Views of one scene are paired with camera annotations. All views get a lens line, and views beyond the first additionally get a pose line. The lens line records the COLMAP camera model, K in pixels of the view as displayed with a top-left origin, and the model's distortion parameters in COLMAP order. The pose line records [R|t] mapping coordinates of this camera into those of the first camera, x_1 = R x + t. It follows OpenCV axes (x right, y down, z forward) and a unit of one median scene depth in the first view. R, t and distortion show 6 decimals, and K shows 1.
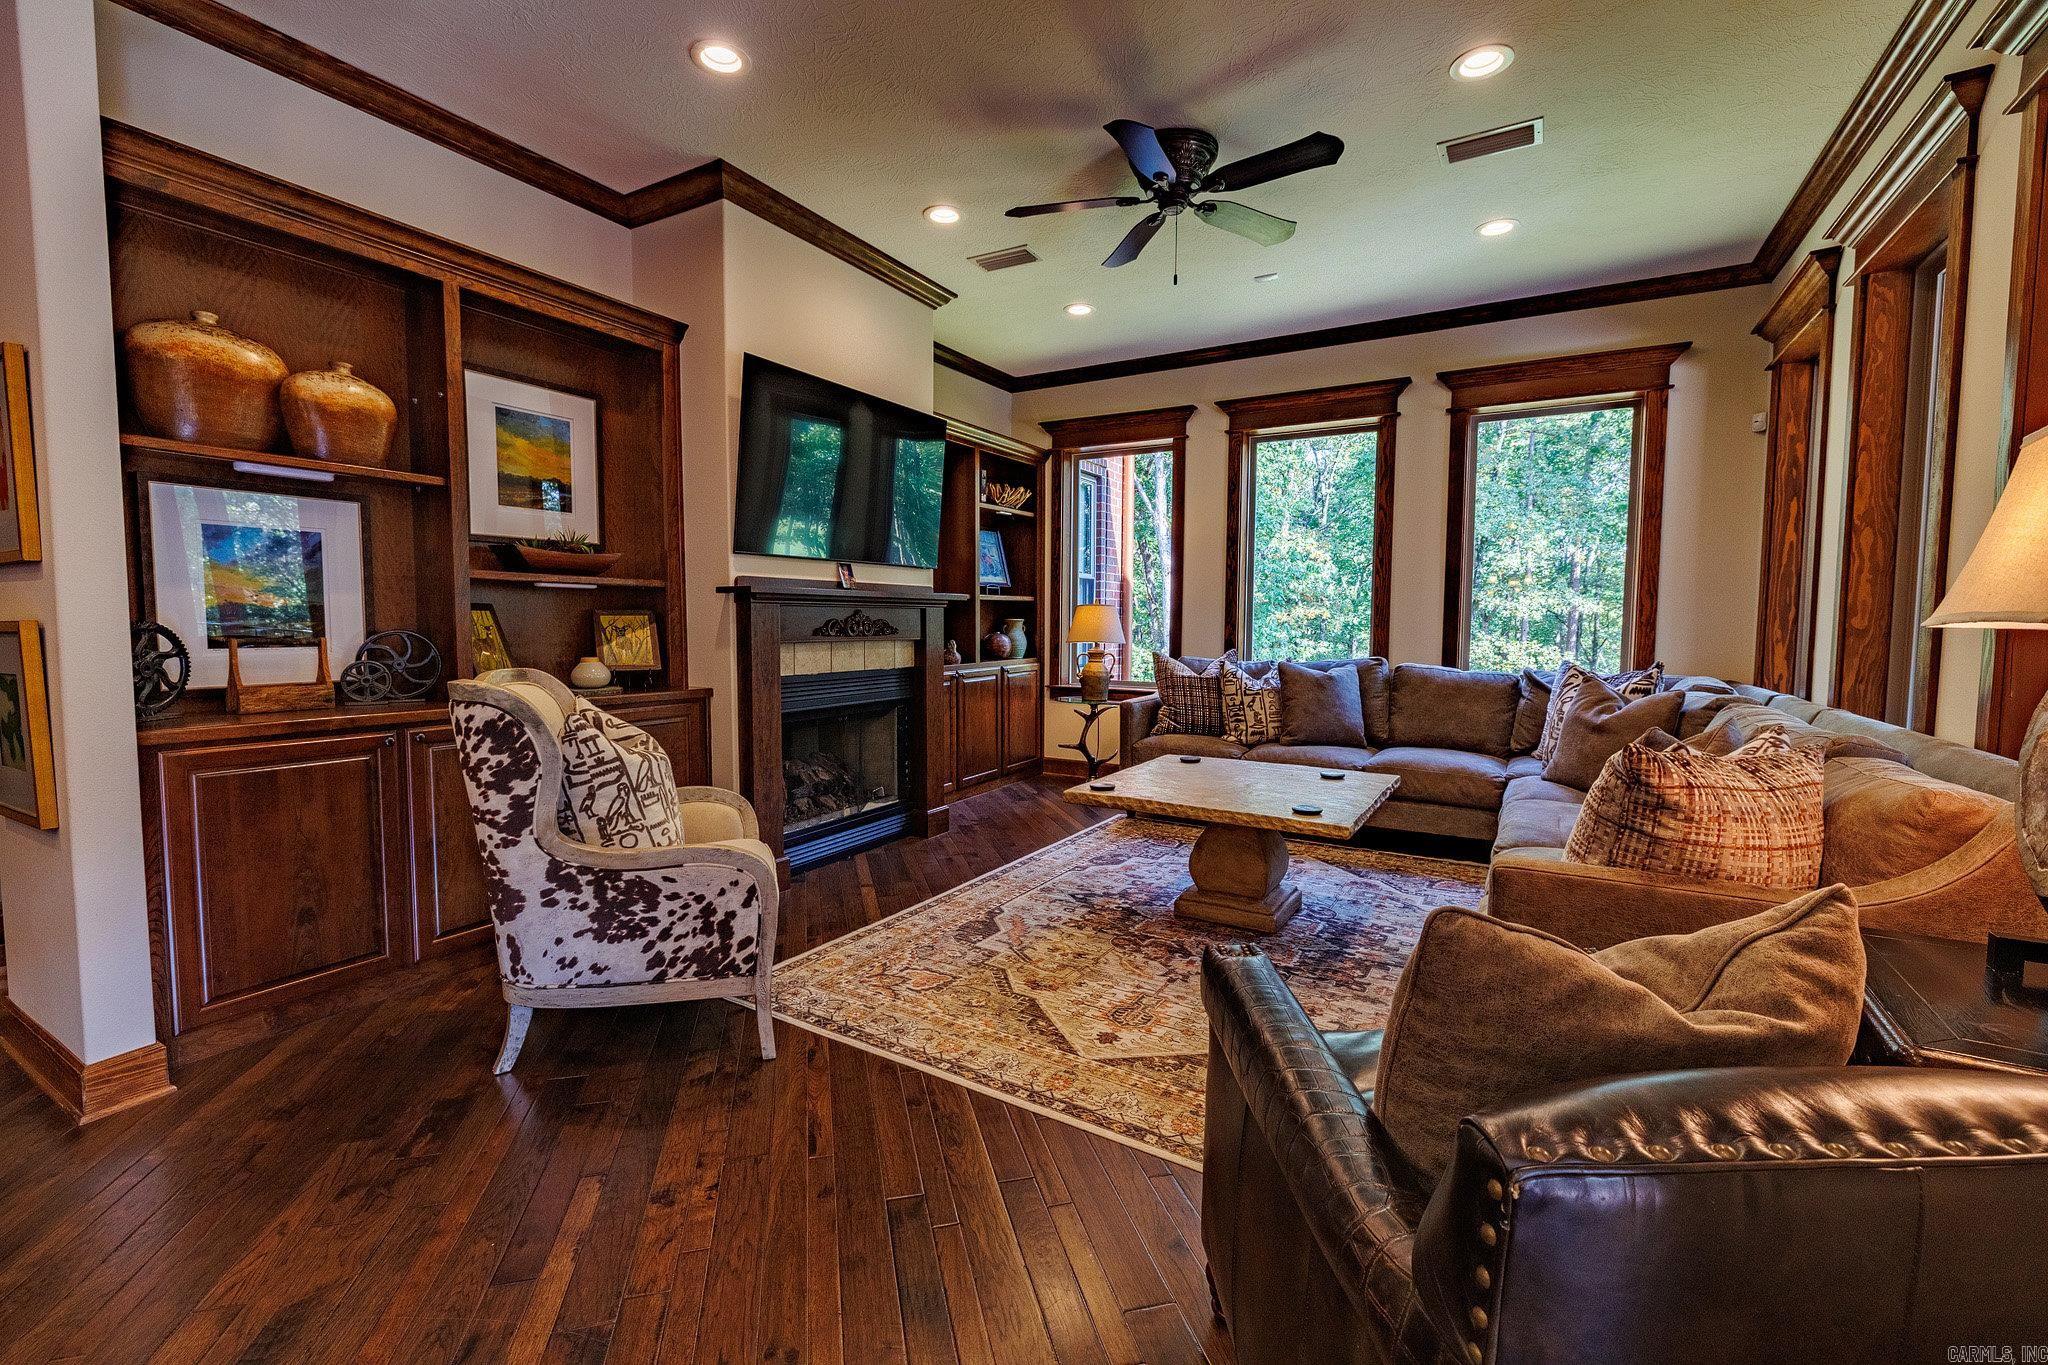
lens RADIAL K [[860.7, 0, 1024.0], [0, 860.7, 682.5], [0, 0, 1]] dist [-0.001718, 0.000033]
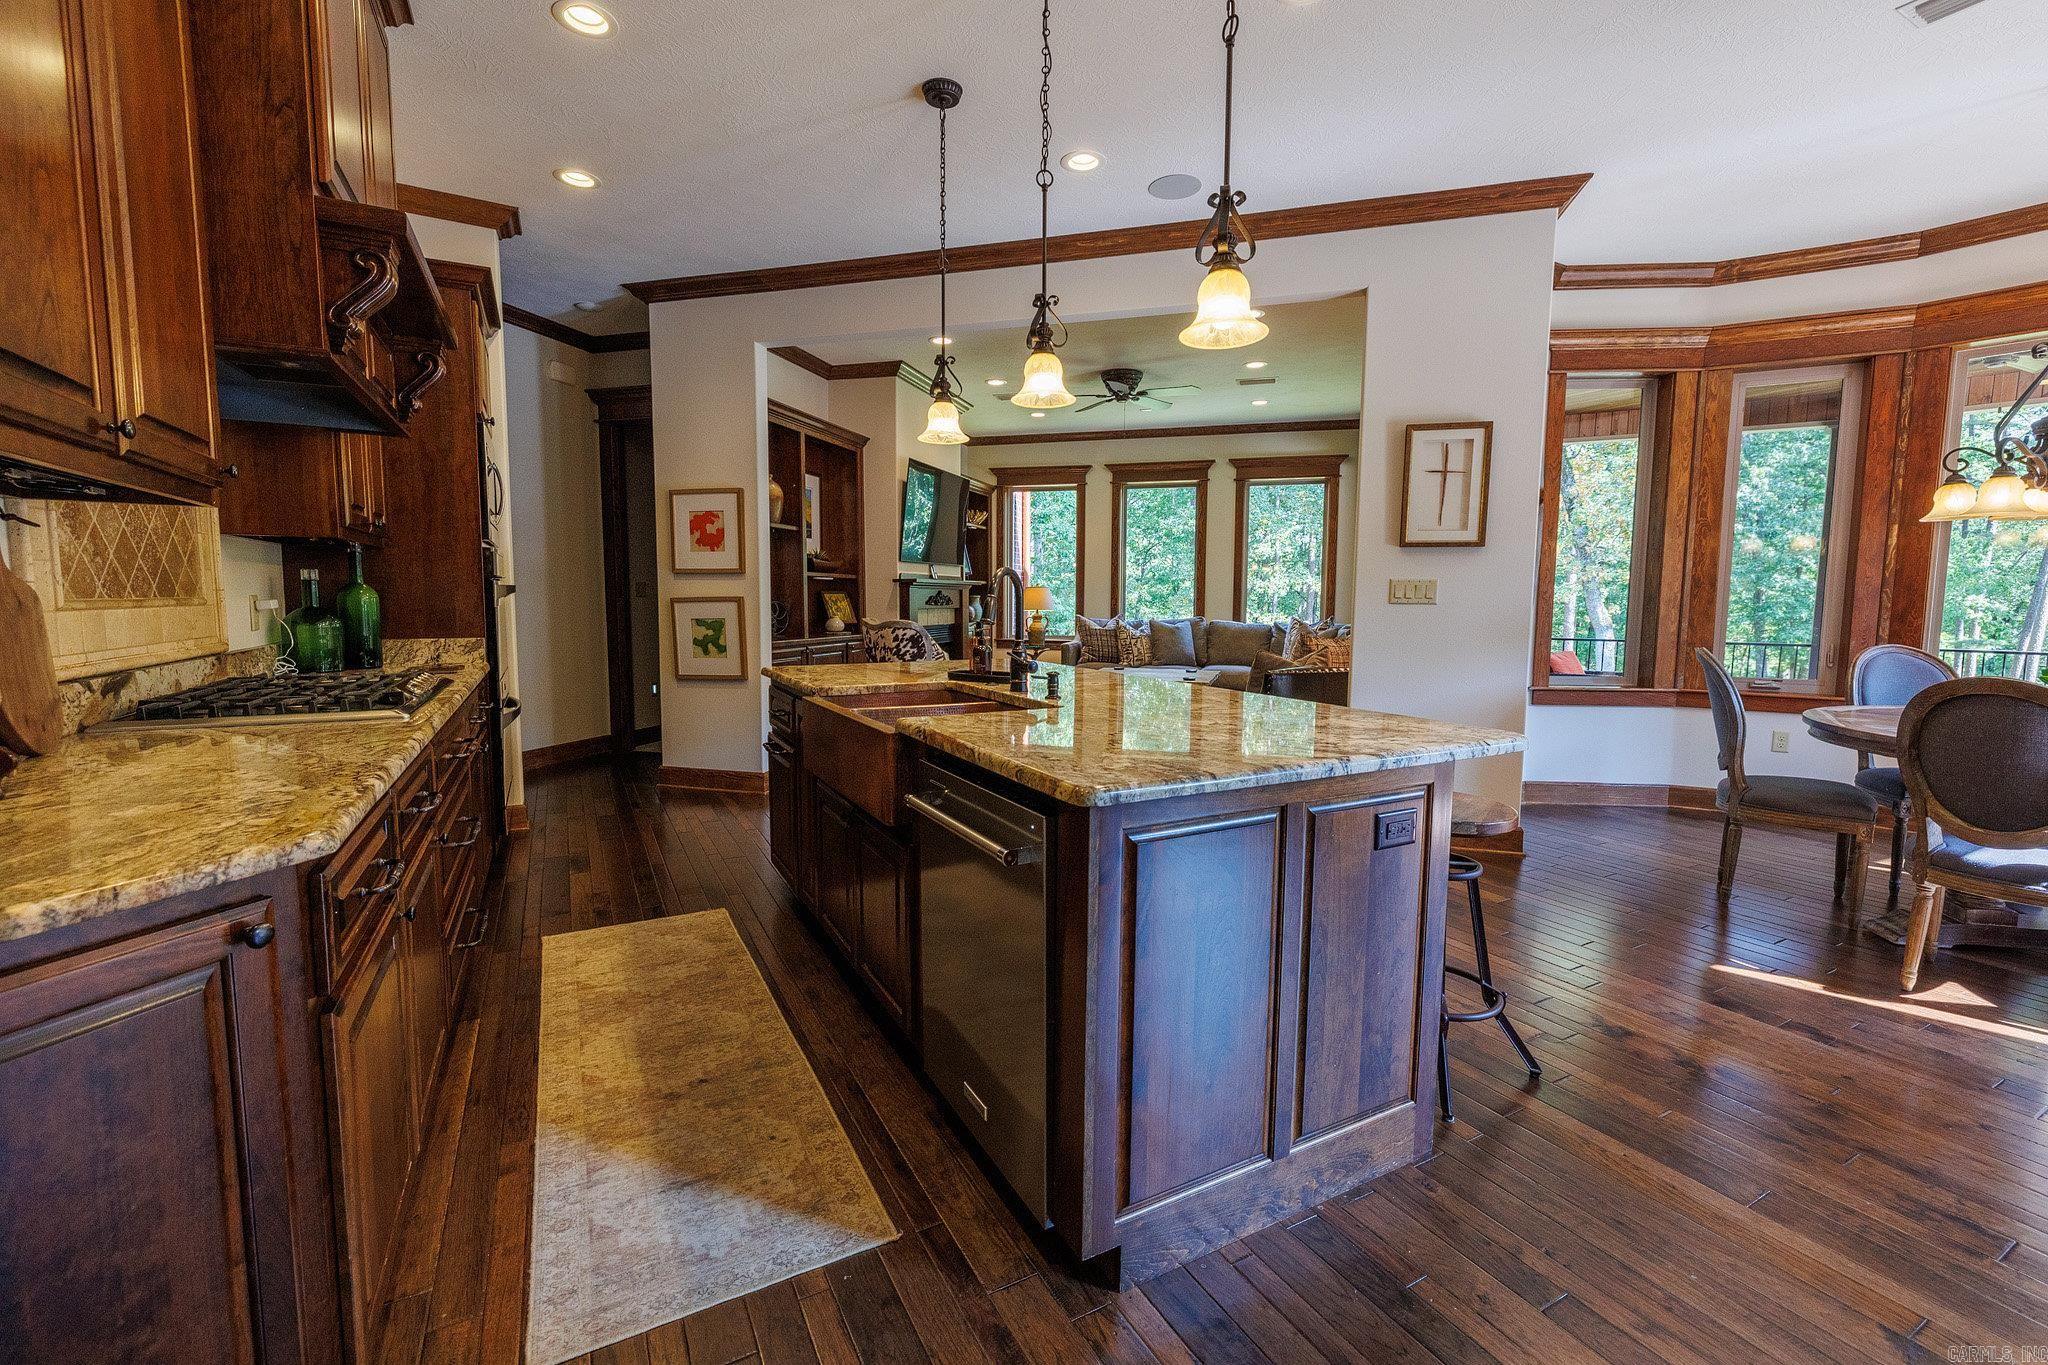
lens RADIAL K [[860.7, 0, 1024.0], [0, 860.7, 682.5], [0, 0, 1]] dist [-0.001718, 0.000033]
pose [[0.970315, -0.024922, 0.240557, -0.373644], [0.018326, 0.999393, 0.029620, 0.046716], [-0.241149, -0.024332, 0.970183, -0.643729]]
